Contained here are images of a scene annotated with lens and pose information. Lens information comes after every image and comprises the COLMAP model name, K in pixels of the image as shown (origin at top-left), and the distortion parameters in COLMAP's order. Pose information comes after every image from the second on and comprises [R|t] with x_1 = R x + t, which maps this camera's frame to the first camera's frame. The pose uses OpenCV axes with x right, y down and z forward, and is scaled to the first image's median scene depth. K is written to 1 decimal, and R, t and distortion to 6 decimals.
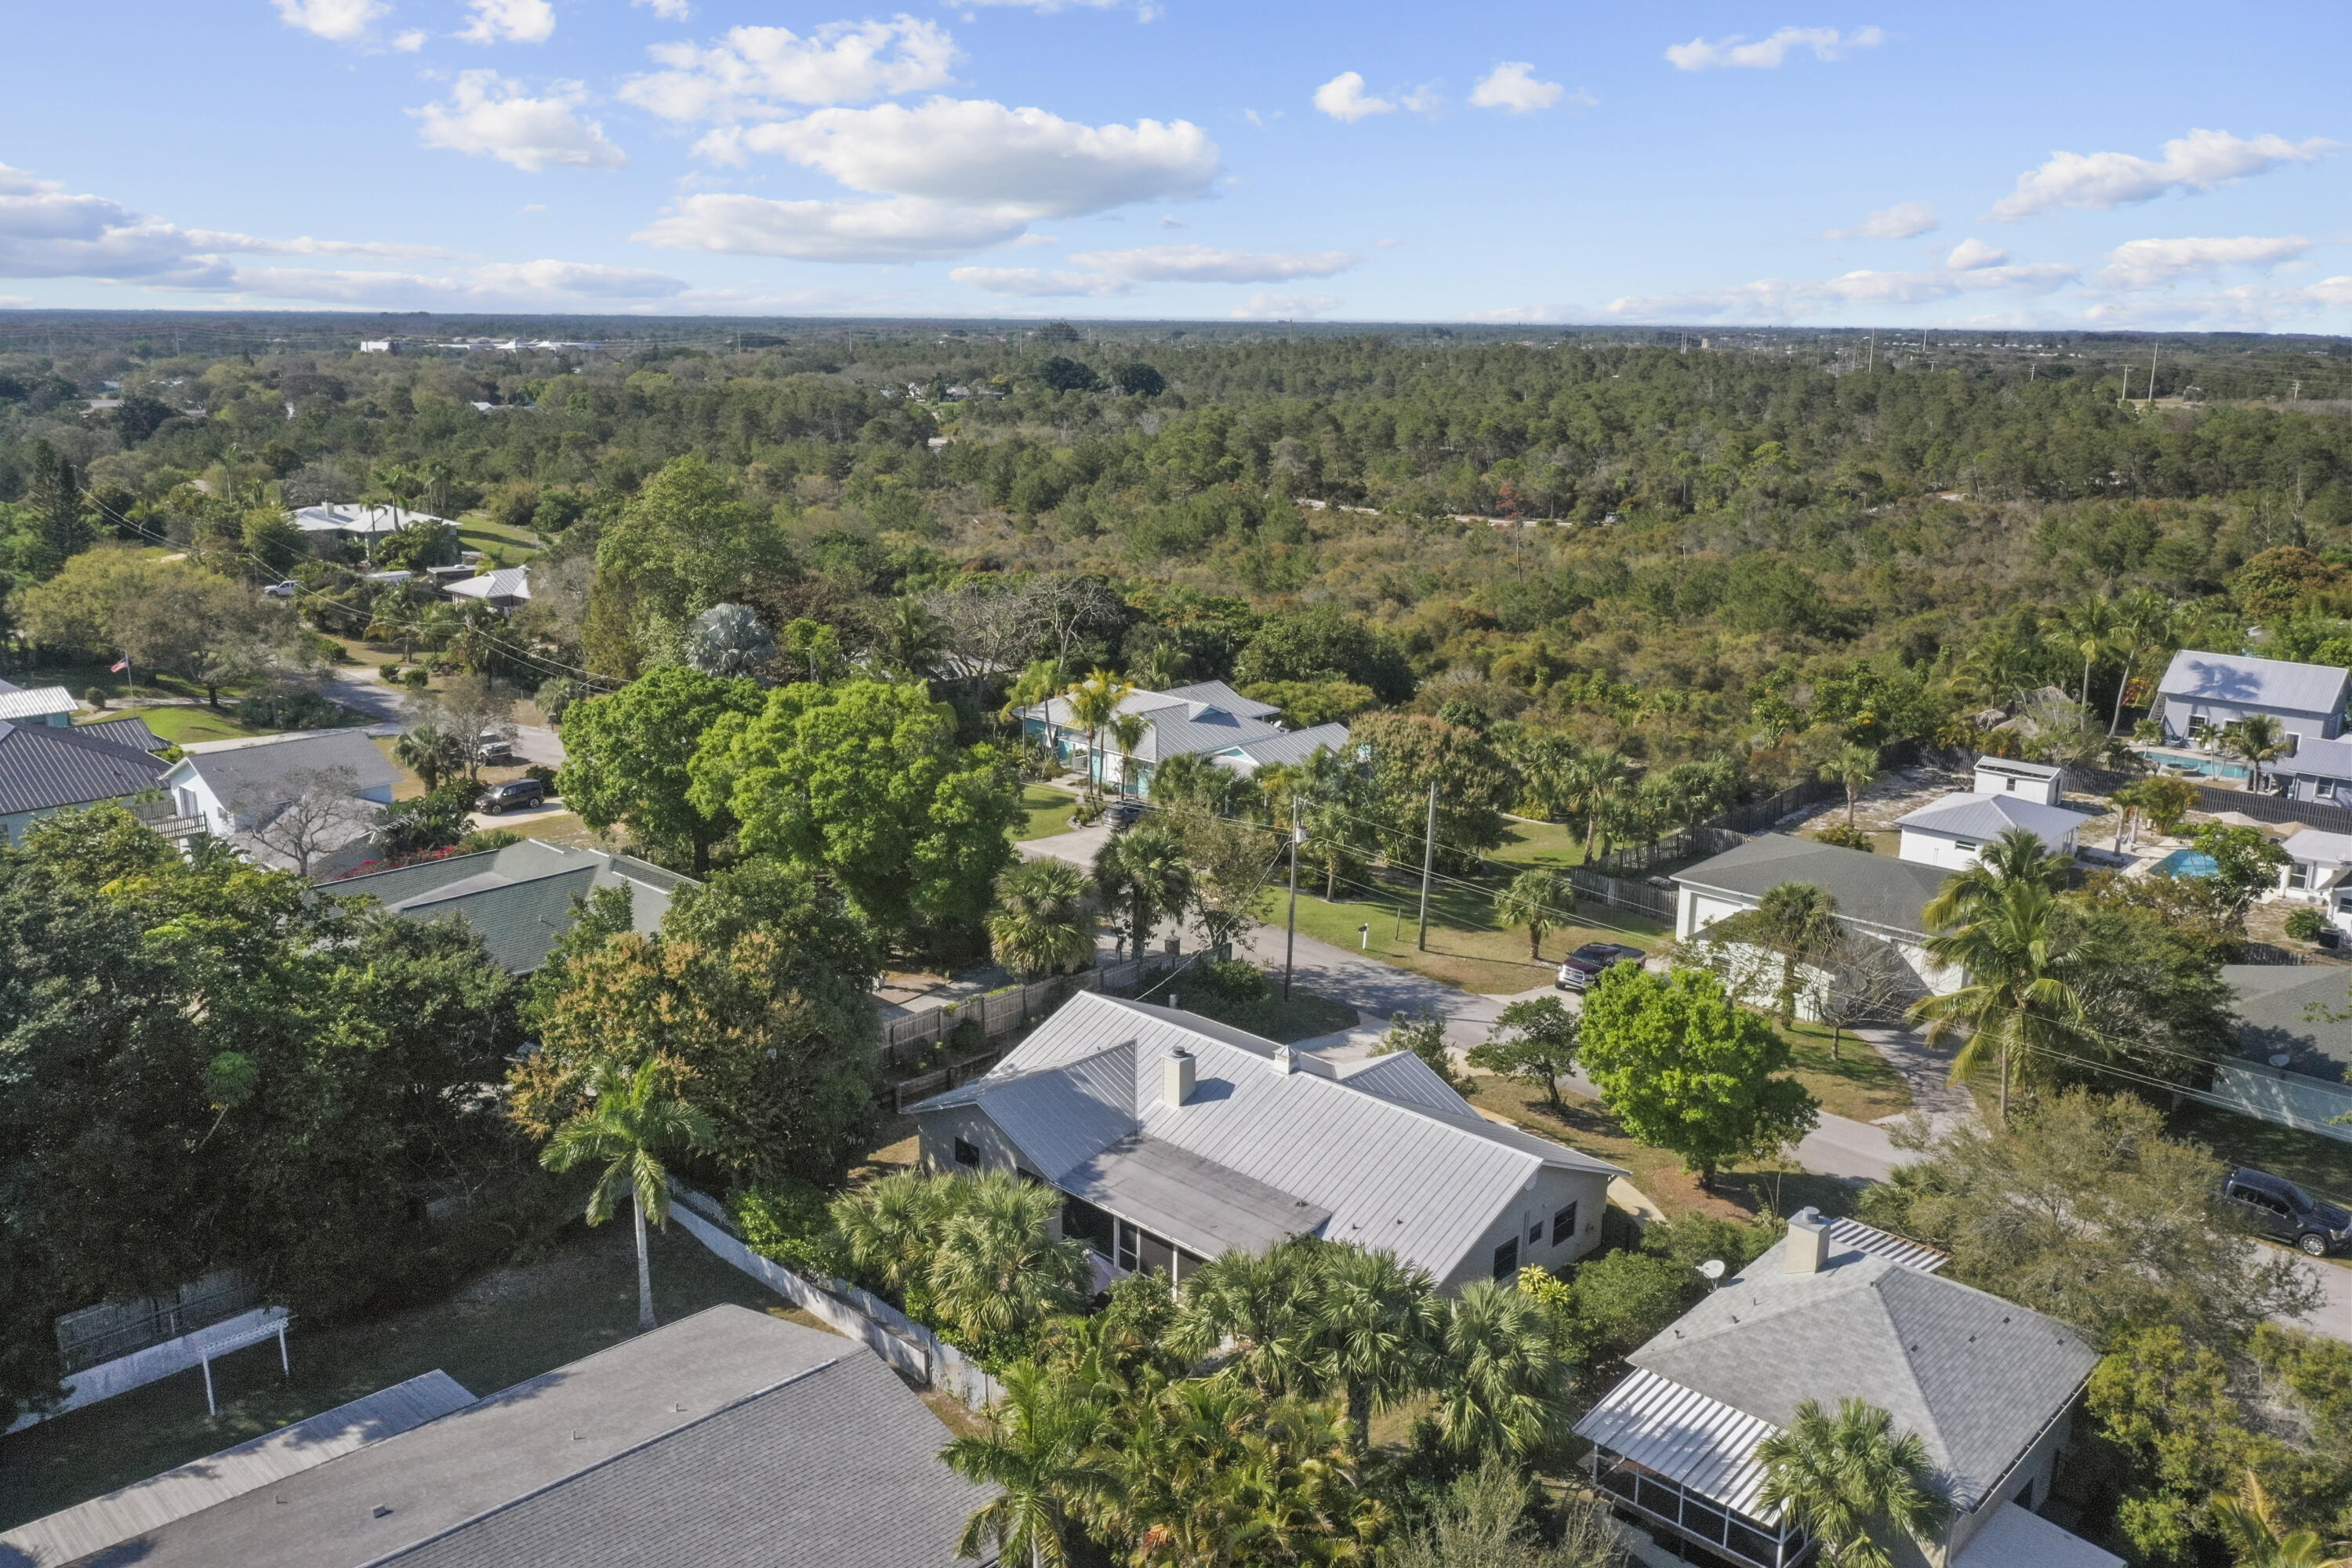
lens RADIAL K [[1879.2, 0, 1165.6], [0, 1879.2, 698.0], [0, 0, 1]] dist [0.002226, -0.003359]
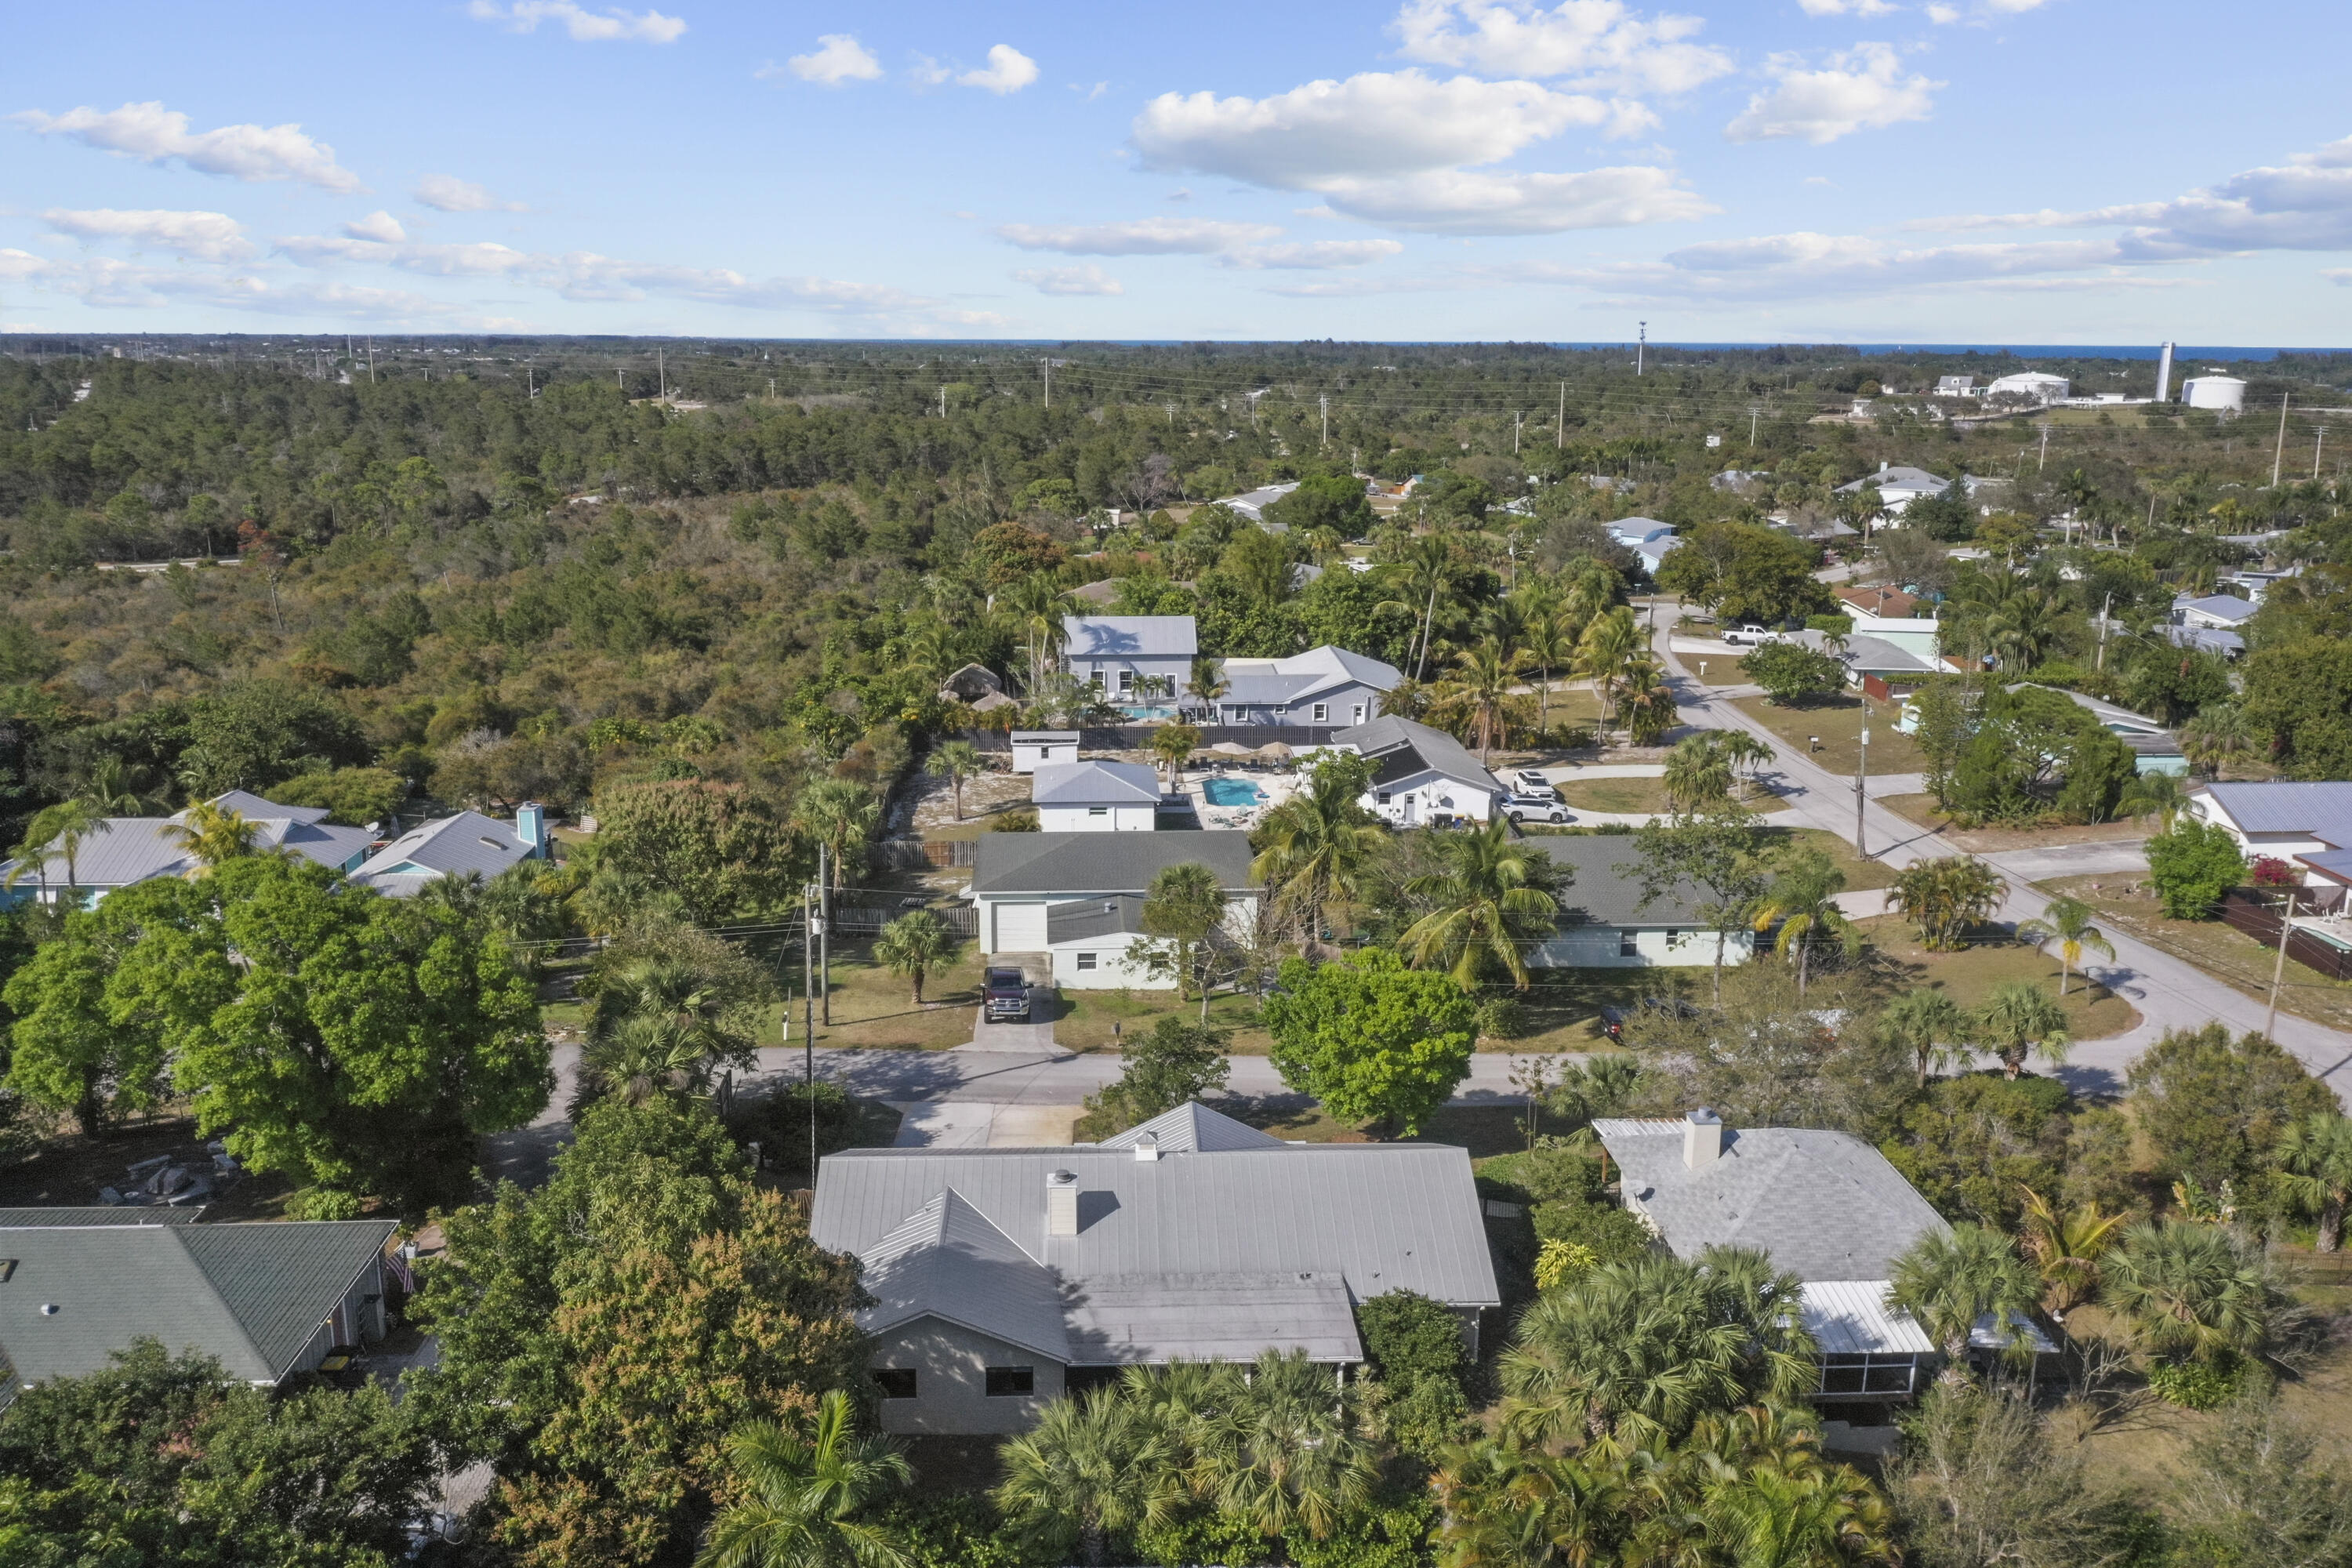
lens RADIAL K [[1865.2, 0, 1176.0], [0, 1865.2, 784.0], [0, 0, 1]] dist [0.000243, -0.001155]
pose [[0.687446, -0.177411, 0.704233, -0.279905], [0.147127, 0.983617, 0.104173, -0.039869], [-0.711176, 0.031999, 0.702285, 0.175244]]
